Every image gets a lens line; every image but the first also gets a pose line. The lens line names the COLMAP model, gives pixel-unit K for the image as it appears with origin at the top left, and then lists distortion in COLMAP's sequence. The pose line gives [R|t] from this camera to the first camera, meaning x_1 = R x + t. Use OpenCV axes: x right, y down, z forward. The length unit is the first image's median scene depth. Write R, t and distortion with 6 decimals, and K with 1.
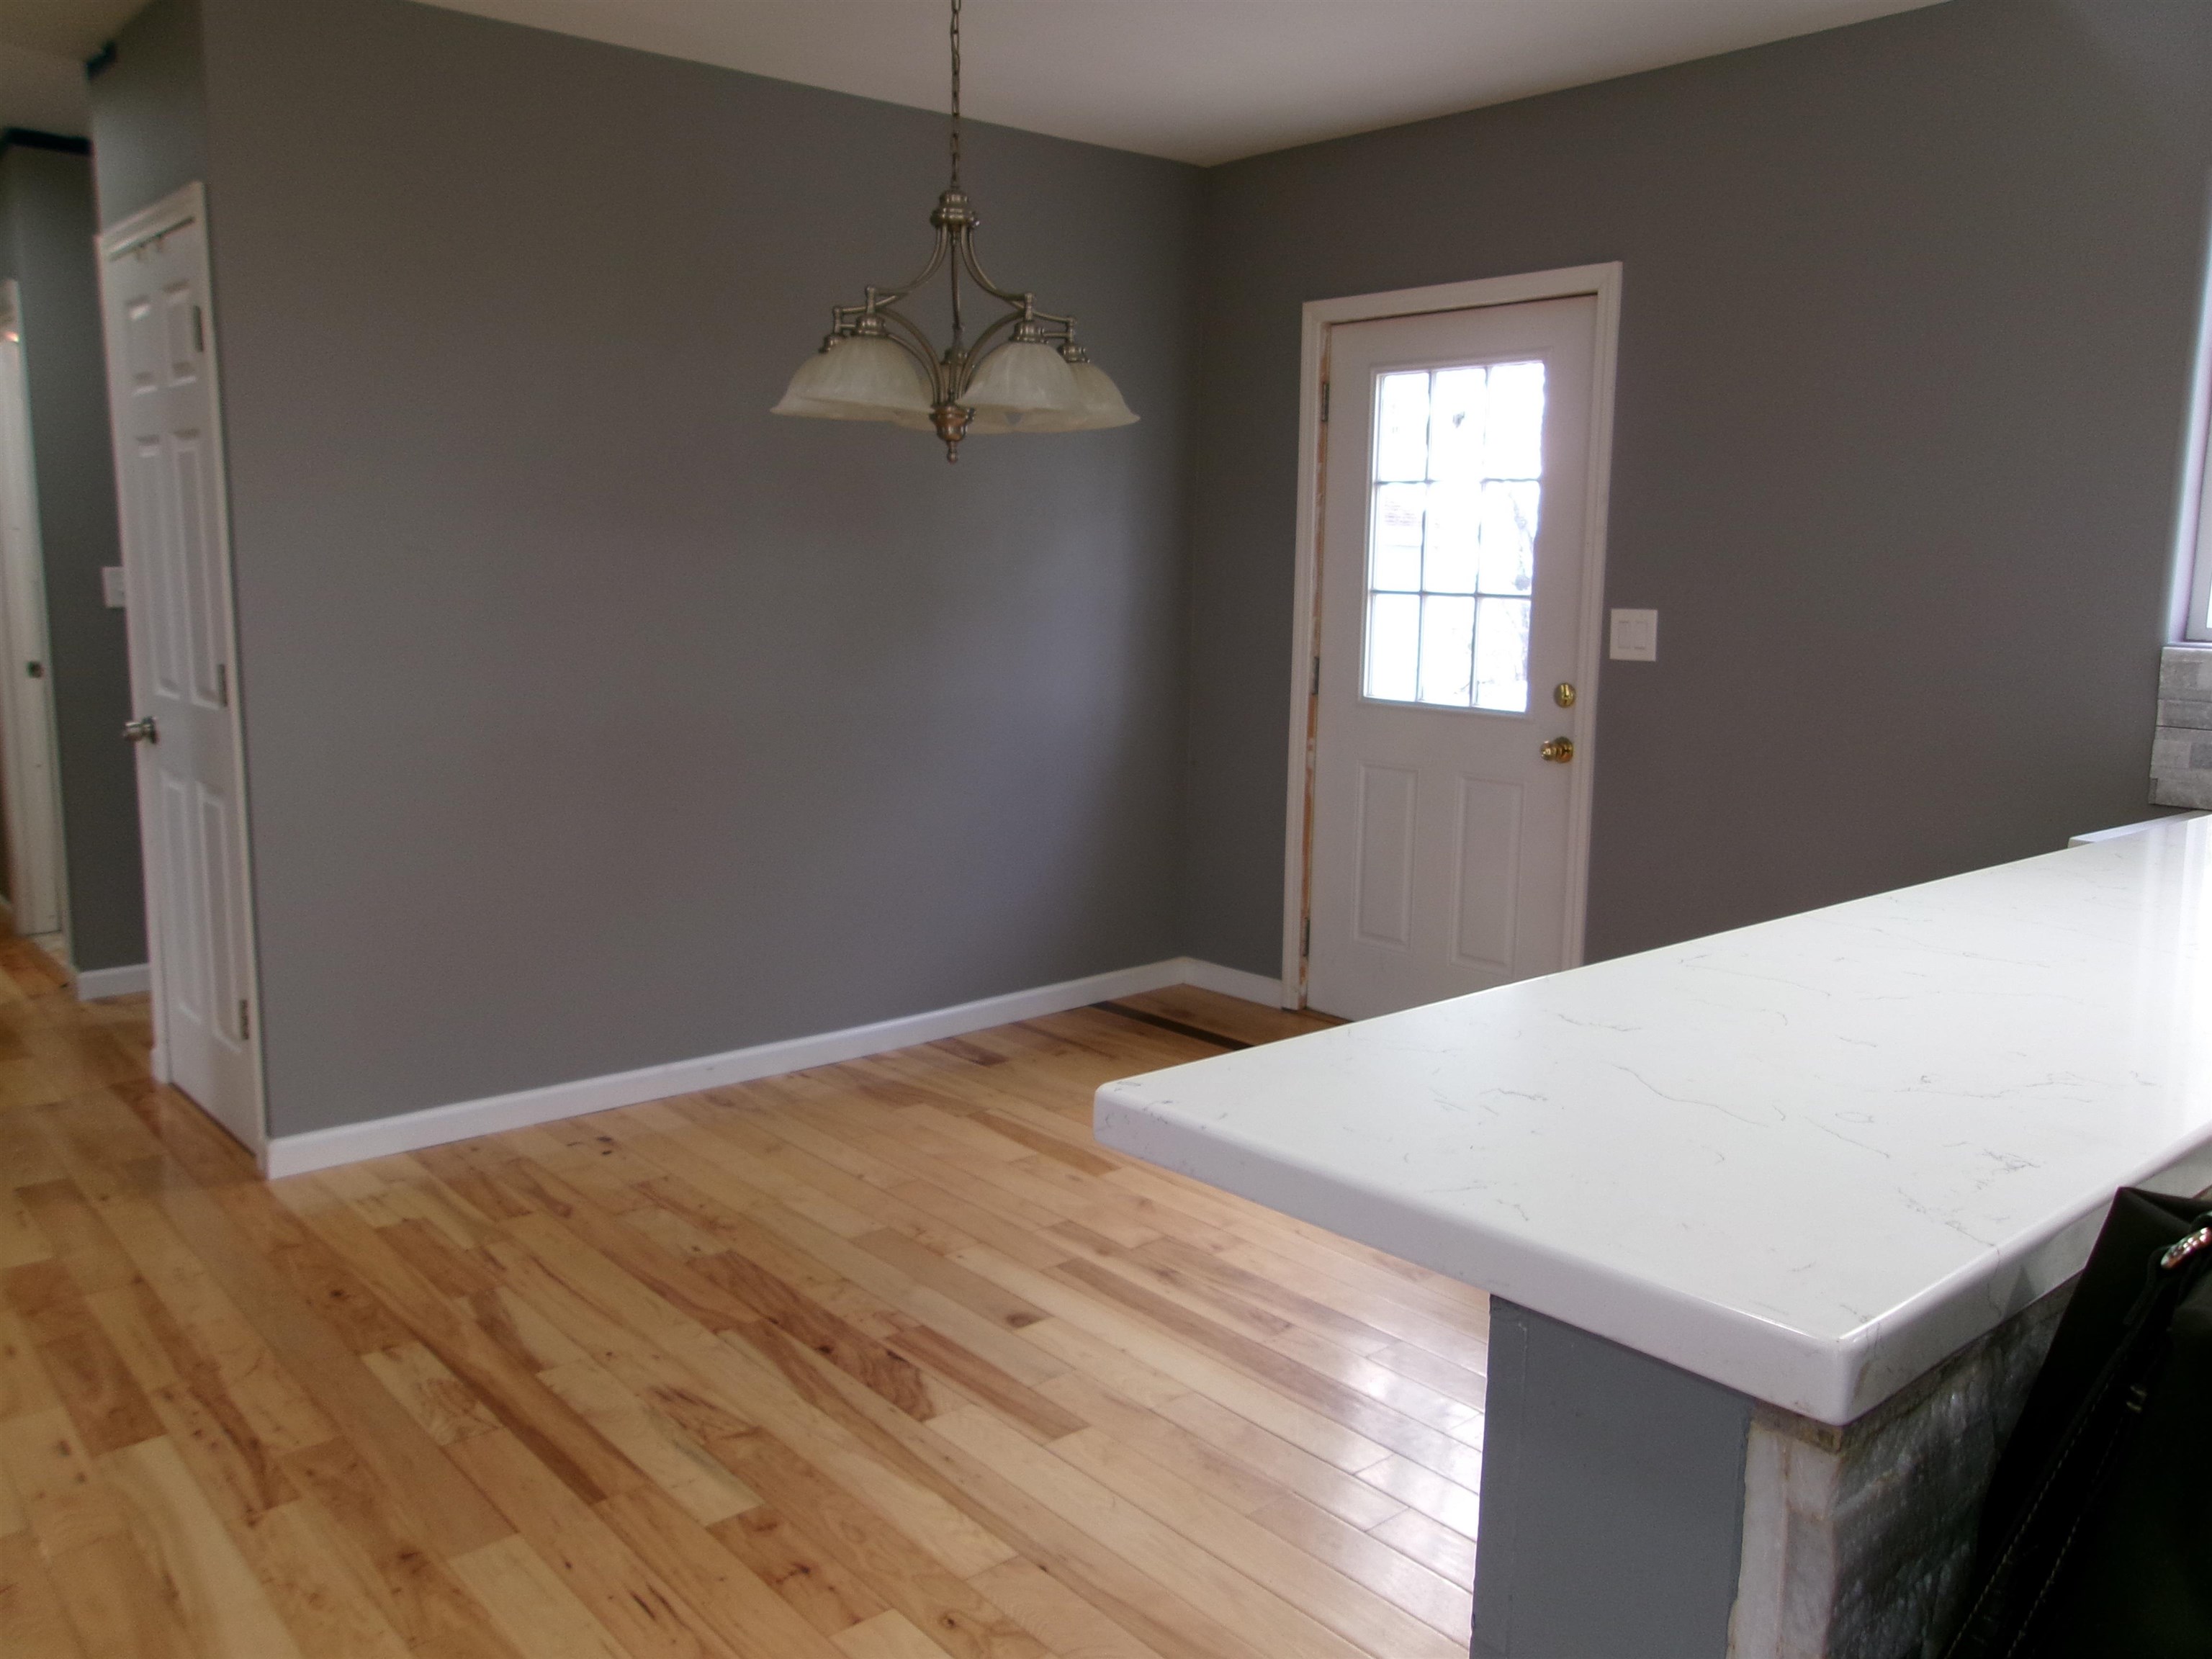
lens RADIAL K [[1734.8, 0, 1106.0], [0, 1734.8, 829.5], [0, 0, 1]] dist [-0.002769, -0.006433]
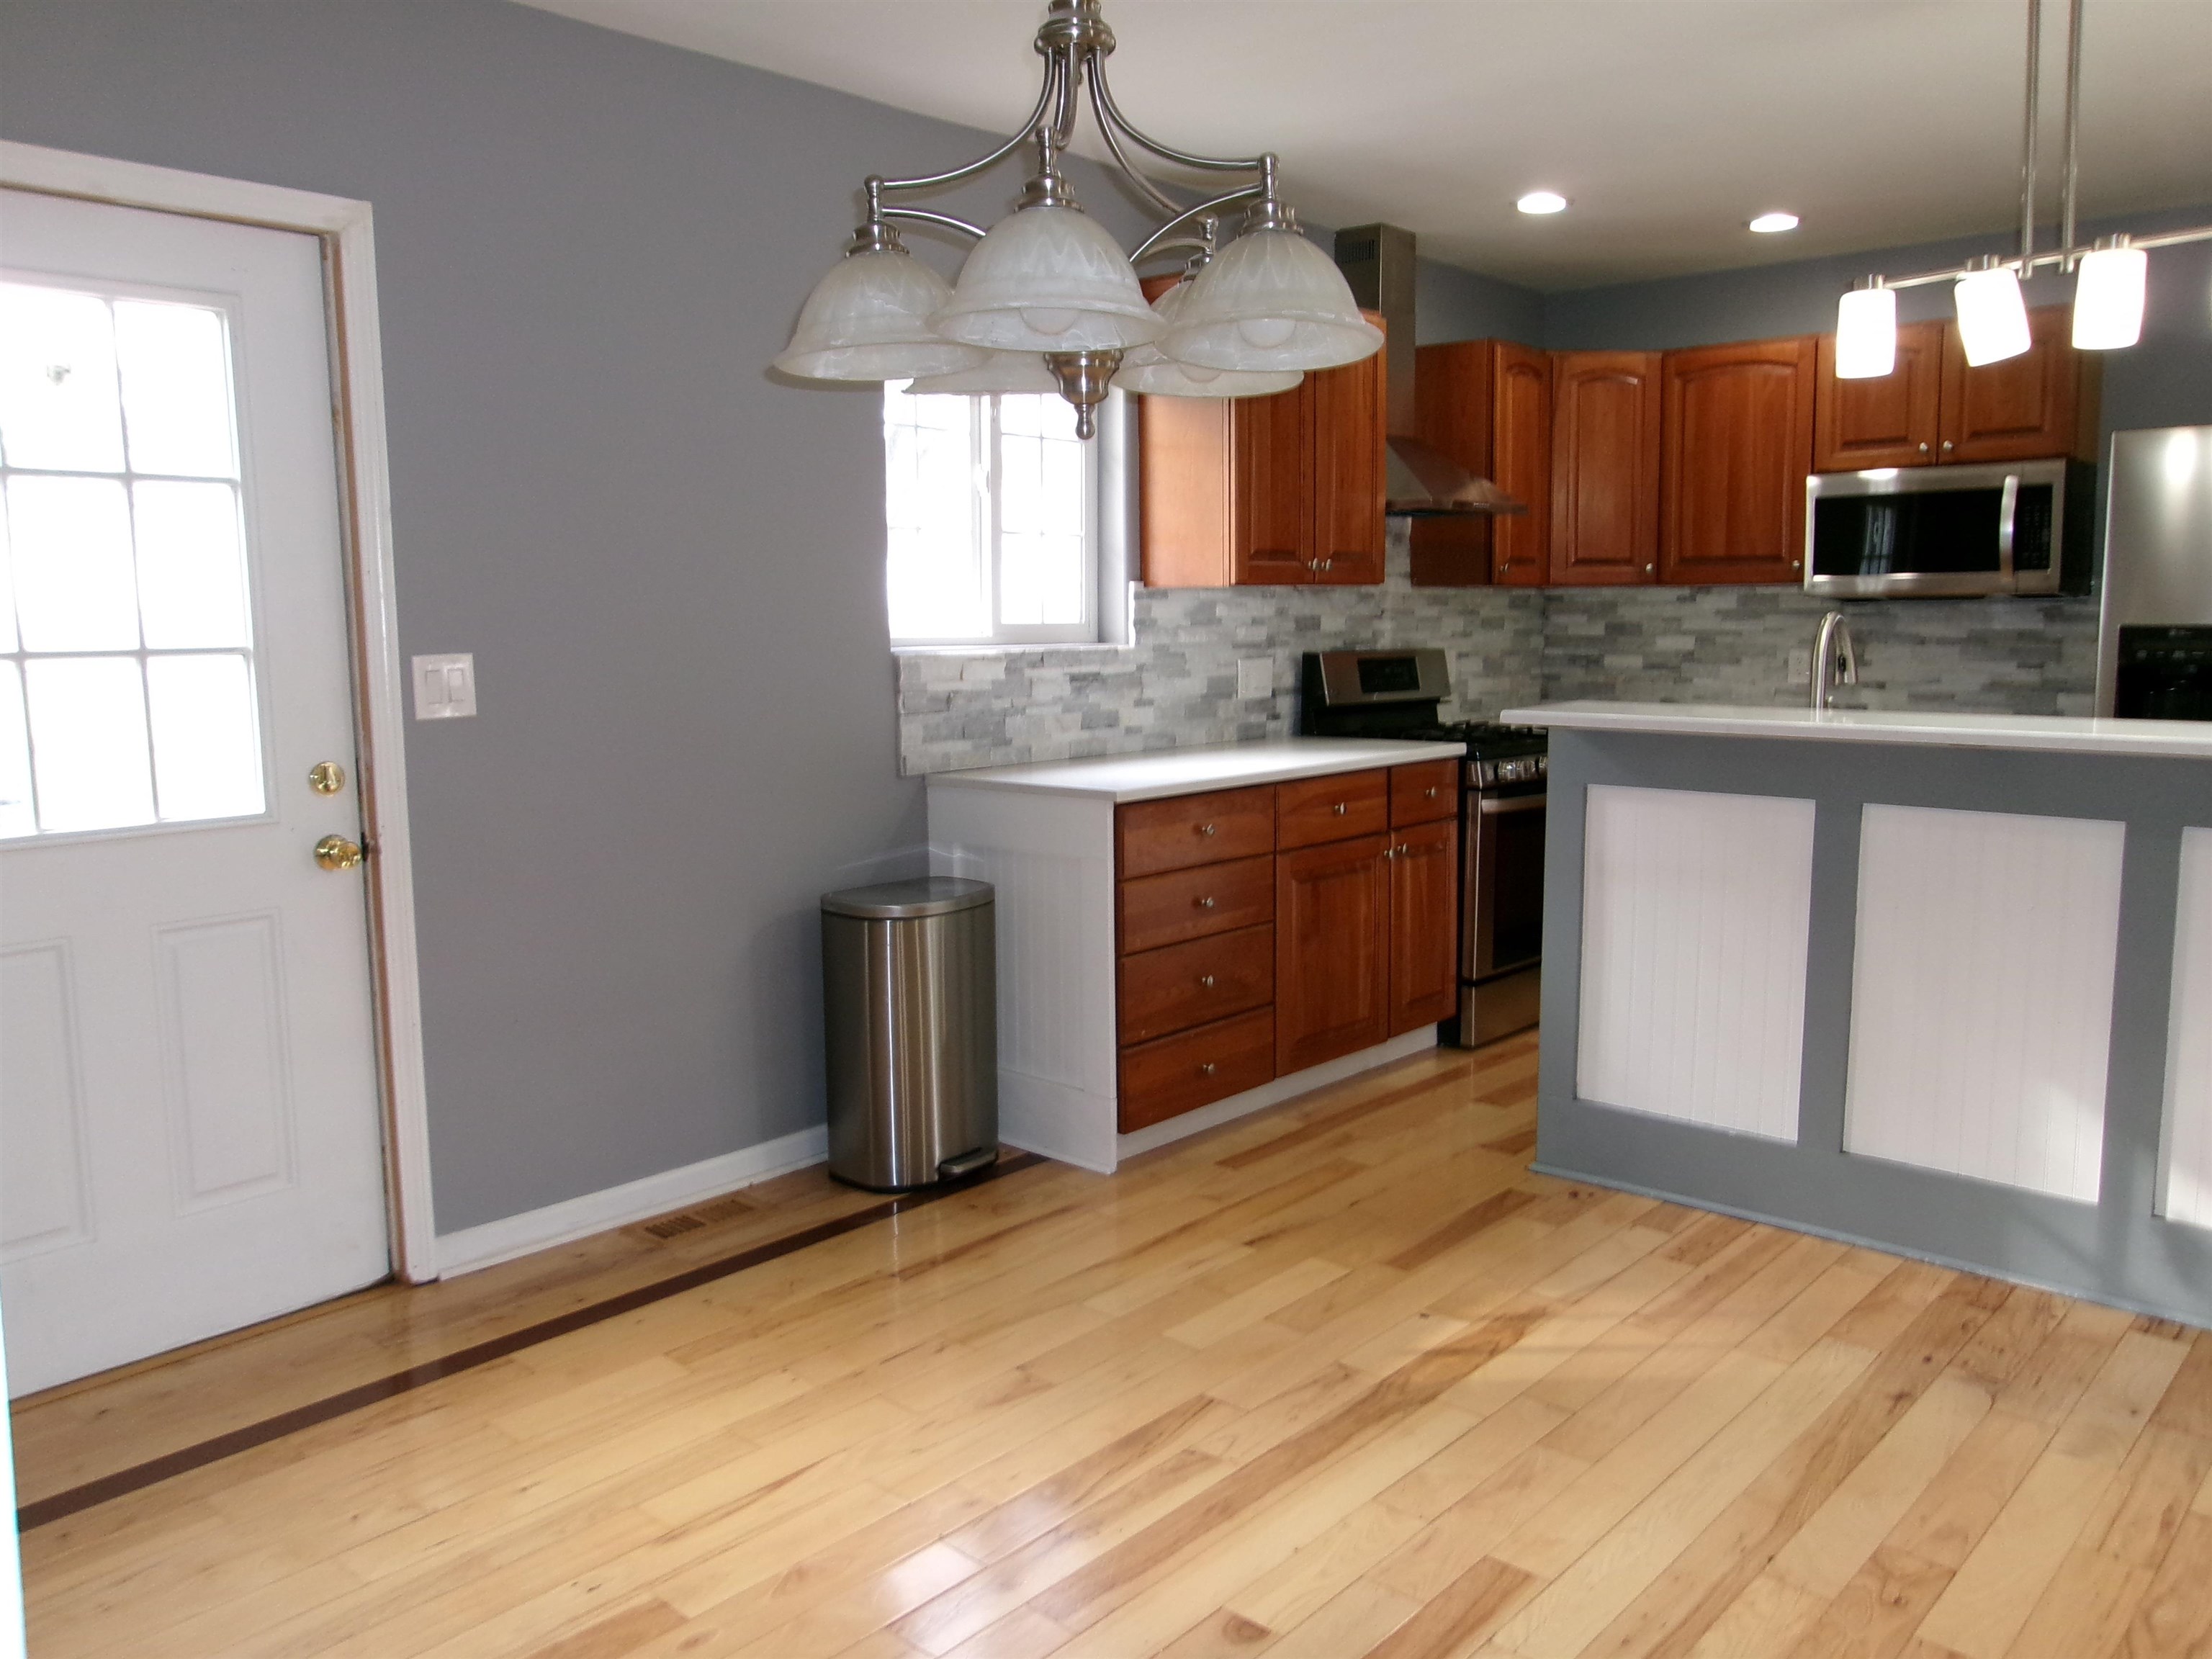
lens RADIAL K [[1817.9, 0, 1069.7], [0, 1817.9, 836.3], [0, 0, 1]] dist [0.005431, 0.002033]
pose [[-0.132814, -0.143731, 0.980664, -0.563029], [0.167147, 0.972010, 0.165100, -0.136678], [-0.976945, 0.185843, -0.105072, 0.829561]]
